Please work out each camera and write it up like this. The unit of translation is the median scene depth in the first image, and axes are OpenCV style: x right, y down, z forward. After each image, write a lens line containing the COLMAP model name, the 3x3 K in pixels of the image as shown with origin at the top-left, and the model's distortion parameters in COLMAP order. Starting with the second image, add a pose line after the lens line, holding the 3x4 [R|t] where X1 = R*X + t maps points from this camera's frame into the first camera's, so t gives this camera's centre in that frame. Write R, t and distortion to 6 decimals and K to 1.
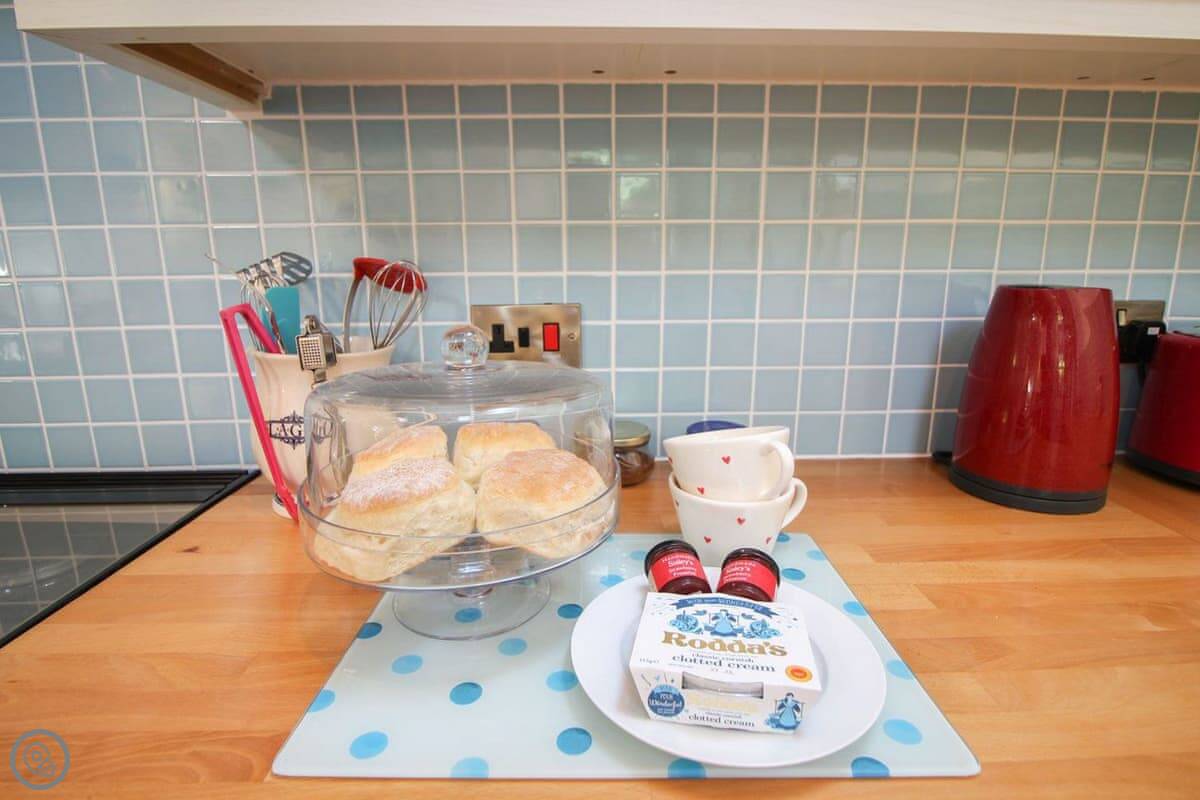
lens RADIAL K [[565.2, 0, 599.1], [0, 565.2, 384.7], [0, 0, 1]] dist [0.000994, -0.013540]
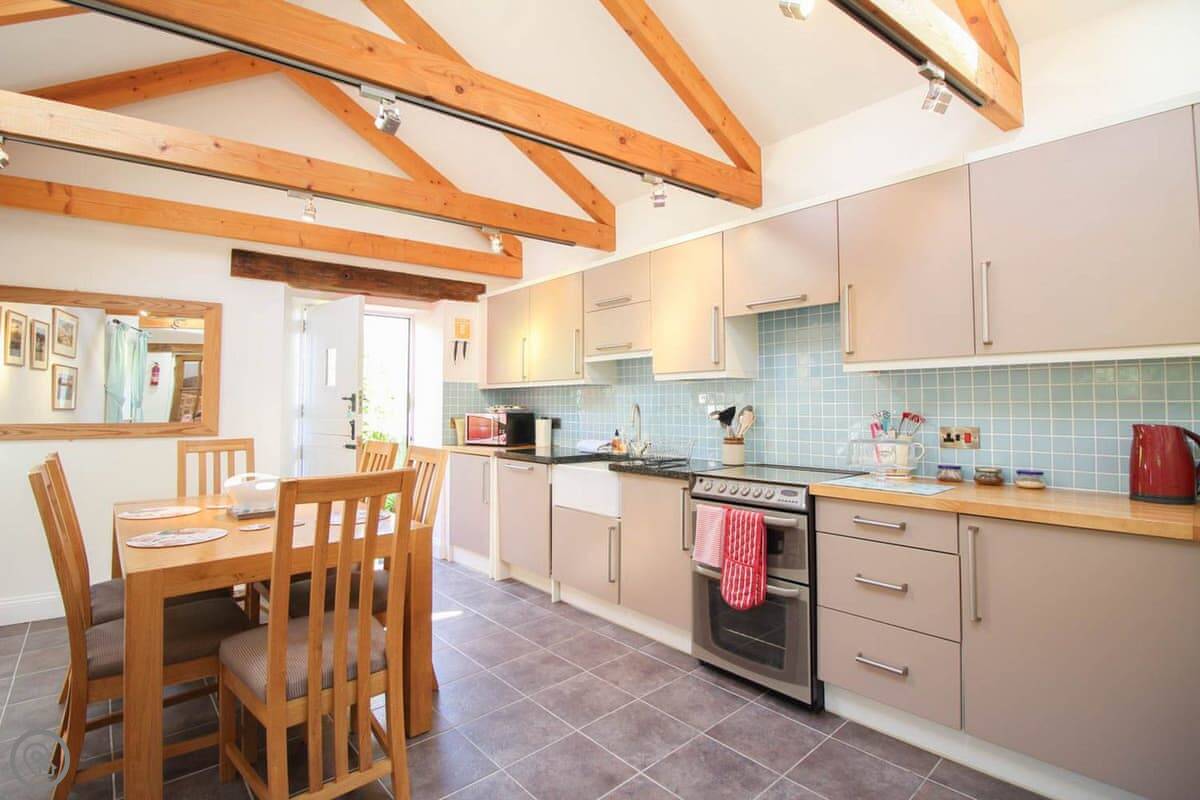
lens RADIAL K [[565.2, 0, 599.1], [0, 565.2, 384.7], [0, 0, 1]] dist [0.000994, -0.013540]
pose [[0.635892, -0.025201, -0.771366, 1.019000], [-0.156845, 0.974390, -0.161132, 0.444903], [0.755672, 0.223448, 0.615654, -2.481048]]
